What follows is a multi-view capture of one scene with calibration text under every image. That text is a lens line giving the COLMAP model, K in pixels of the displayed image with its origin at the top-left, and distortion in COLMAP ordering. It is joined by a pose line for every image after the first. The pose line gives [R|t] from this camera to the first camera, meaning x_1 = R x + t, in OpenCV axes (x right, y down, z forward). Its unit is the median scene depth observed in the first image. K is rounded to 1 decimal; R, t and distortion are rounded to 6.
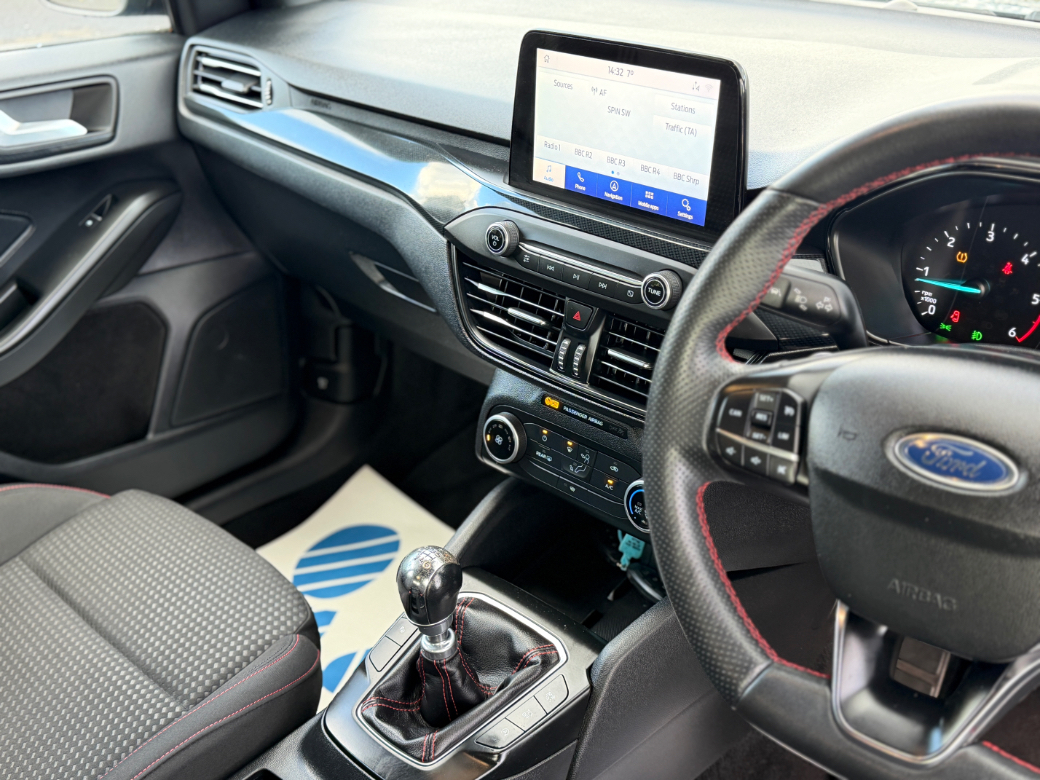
lens RADIAL K [[1116.2, 0, 520.0], [0, 1116.2, 390.0], [0, 0, 1]] dist [0.190961, -0.478558]
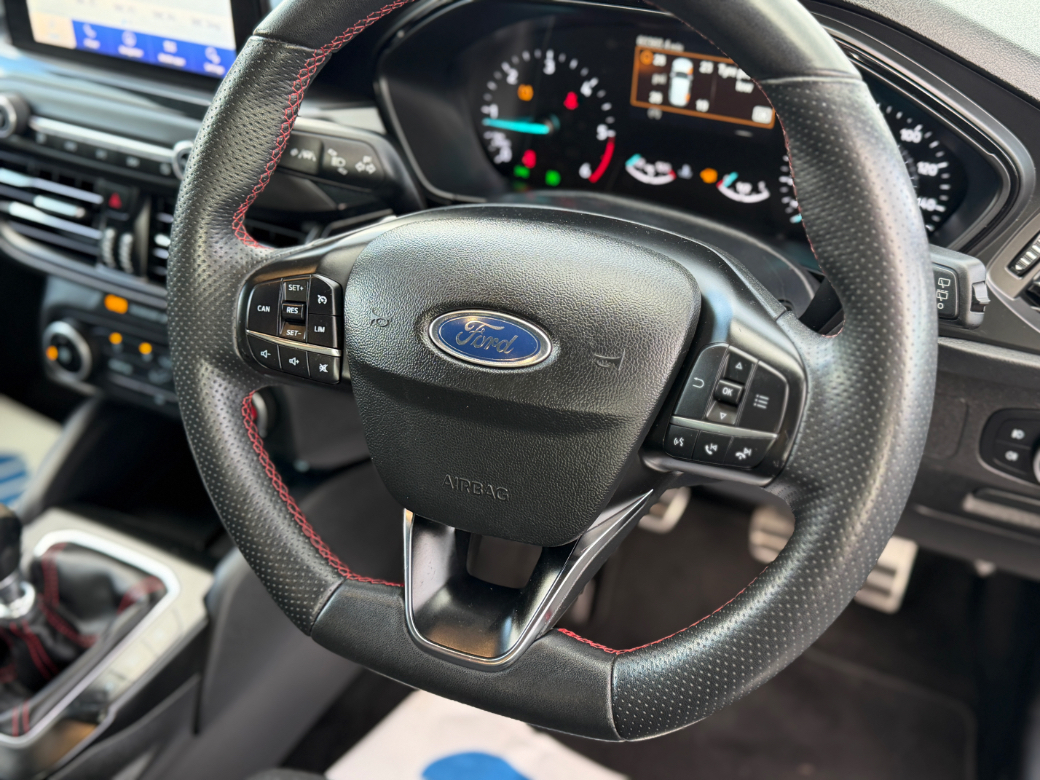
lens RADIAL K [[1116.2, 0, 520.0], [0, 1116.2, 390.0], [0, 0, 1]] dist [0.190961, -0.478558]
pose [[0.960690, -0.156913, 0.229027, 0.139831], [0.124766, 0.980973, 0.148745, -0.017754], [-0.248010, -0.114323, 0.961988, 0.100007]]
